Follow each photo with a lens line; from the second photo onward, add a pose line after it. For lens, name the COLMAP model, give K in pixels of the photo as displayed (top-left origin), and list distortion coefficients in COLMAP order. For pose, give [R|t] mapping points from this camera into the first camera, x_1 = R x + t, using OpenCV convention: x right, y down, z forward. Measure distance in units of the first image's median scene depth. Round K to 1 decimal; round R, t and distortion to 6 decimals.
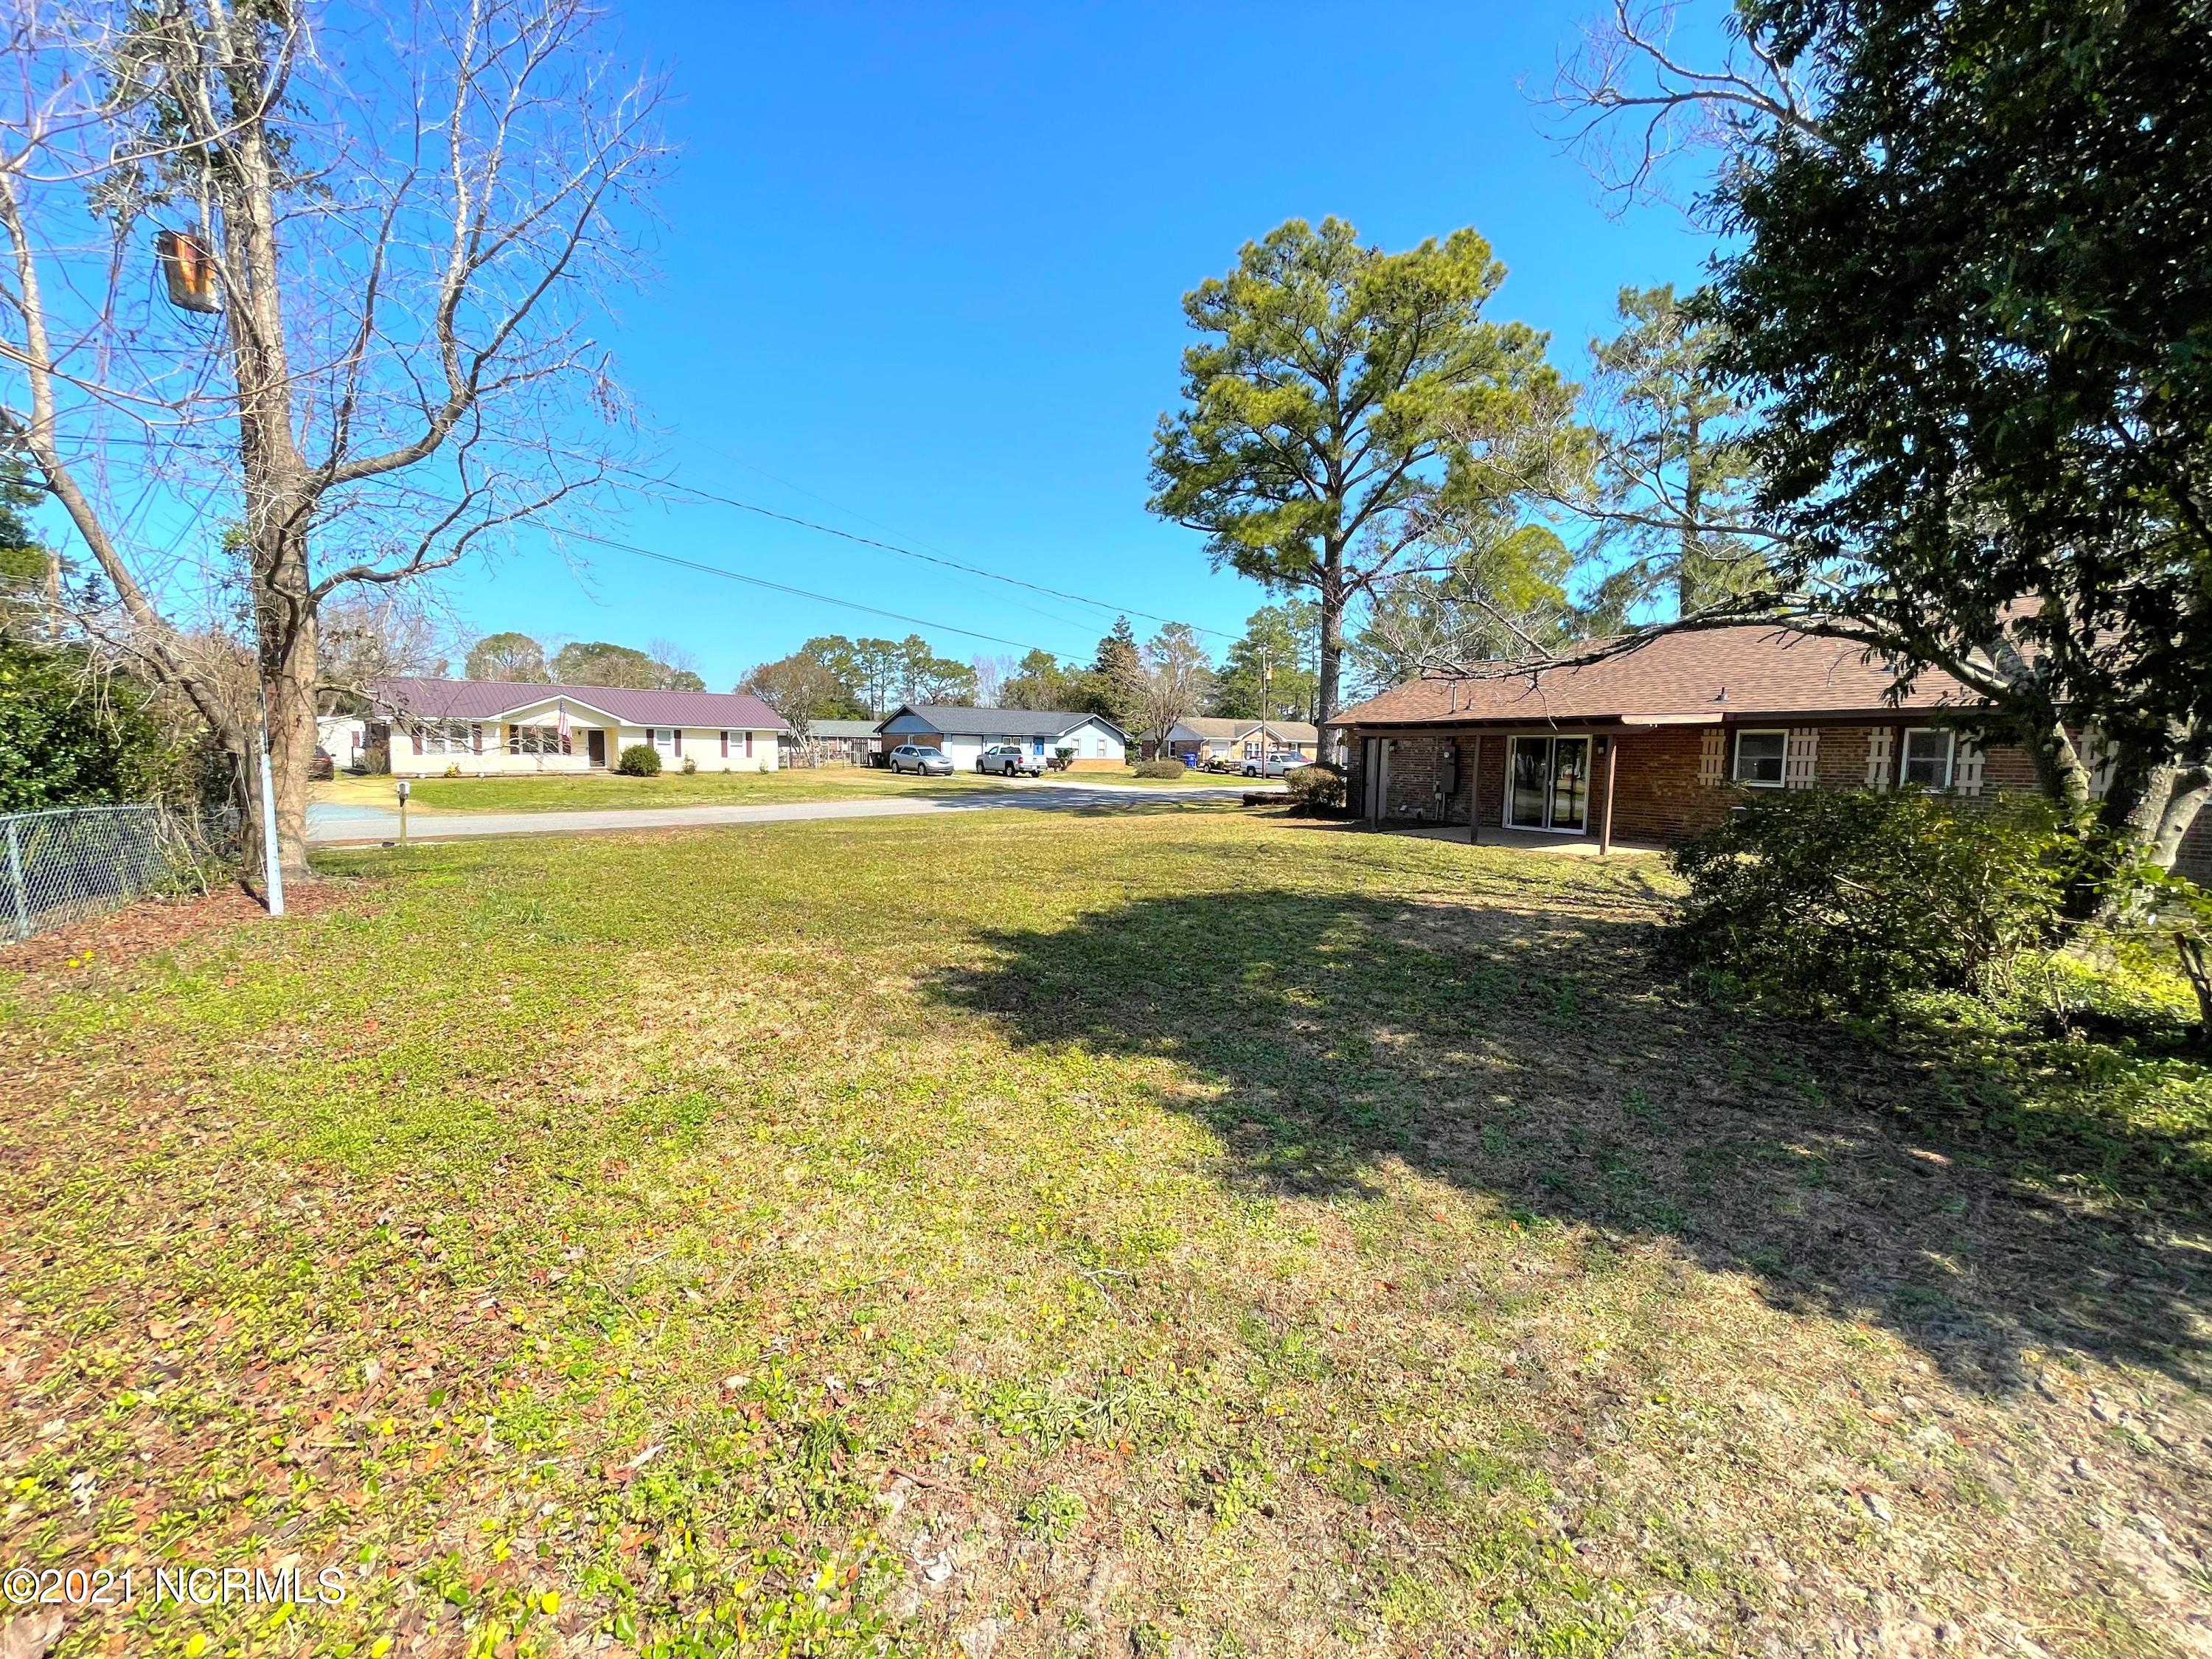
lens RADIAL K [[890.4, 0, 1110.6], [0, 890.4, 839.0], [0, 0, 1]] dist [-0.000424, -0.000024]
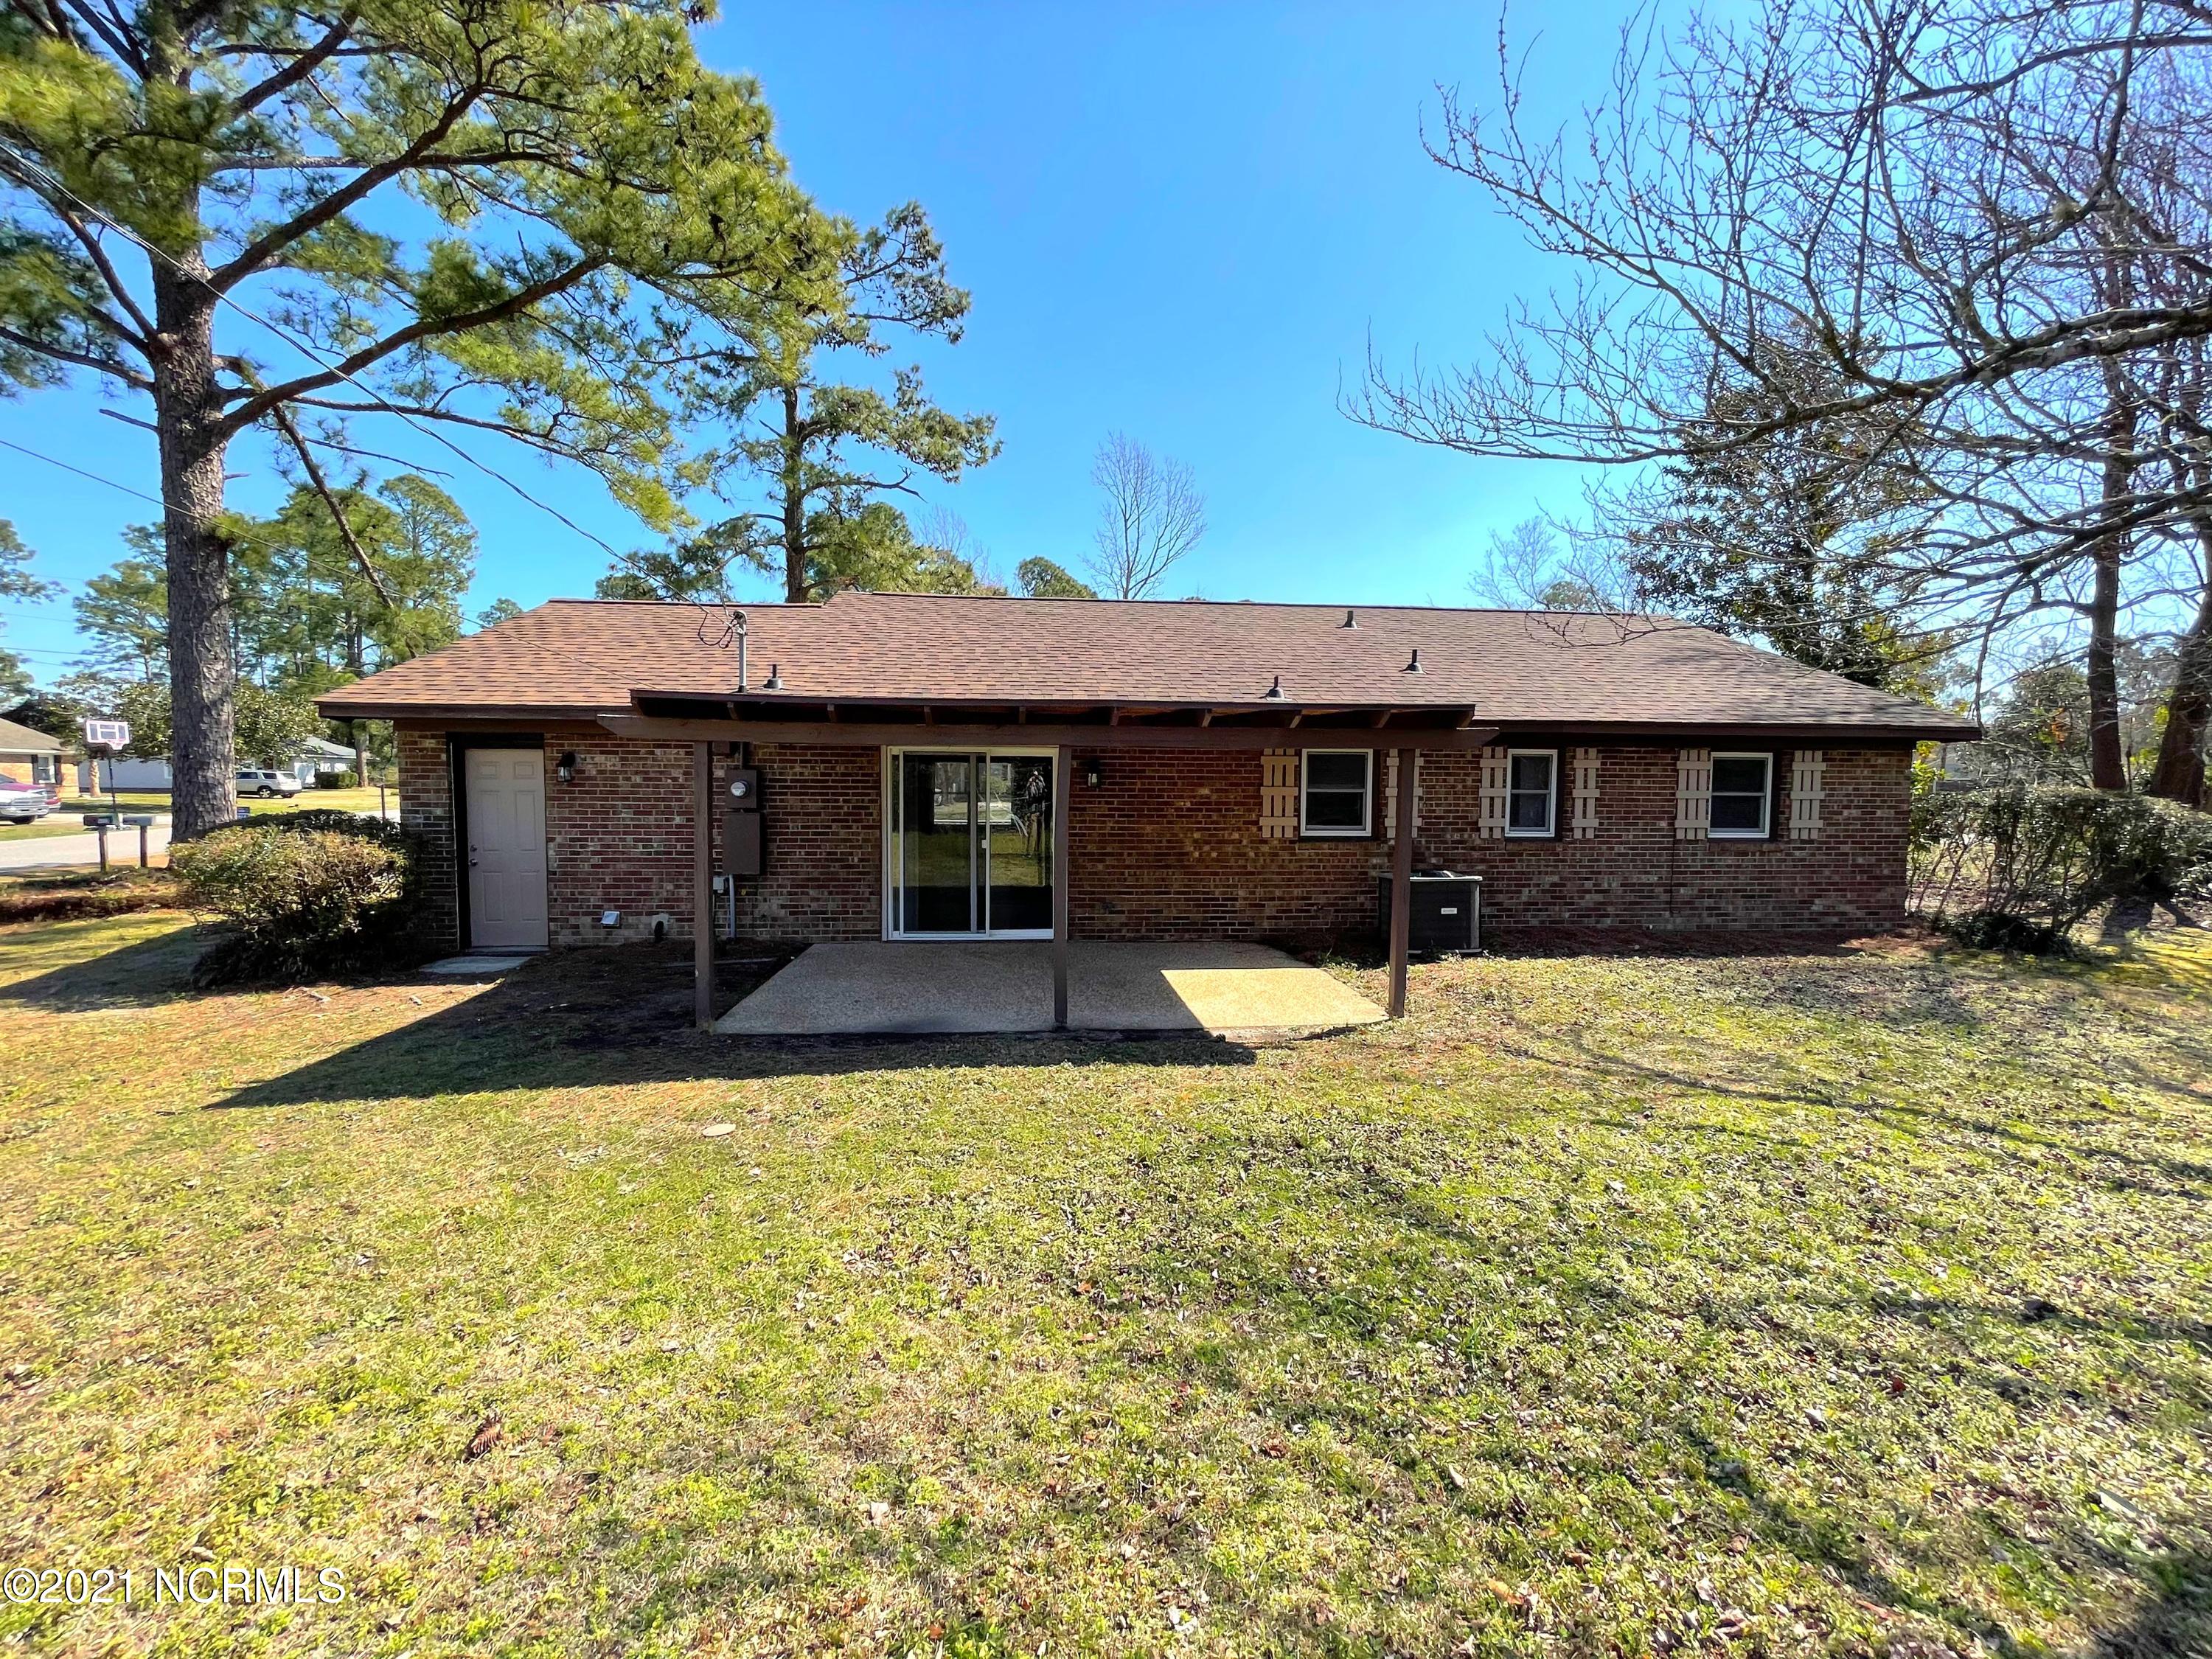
lens RADIAL K [[888.8, 0, 1117.2], [0, 888.8, 823.3], [0, 0, 1]] dist [-0.003894, -0.000363]
pose [[0.416289, -0.060105, 0.907244, 0.039781], [0.087445, 0.995834, 0.025849, -0.049741], [-0.905018, 0.068573, 0.419810, 0.441594]]
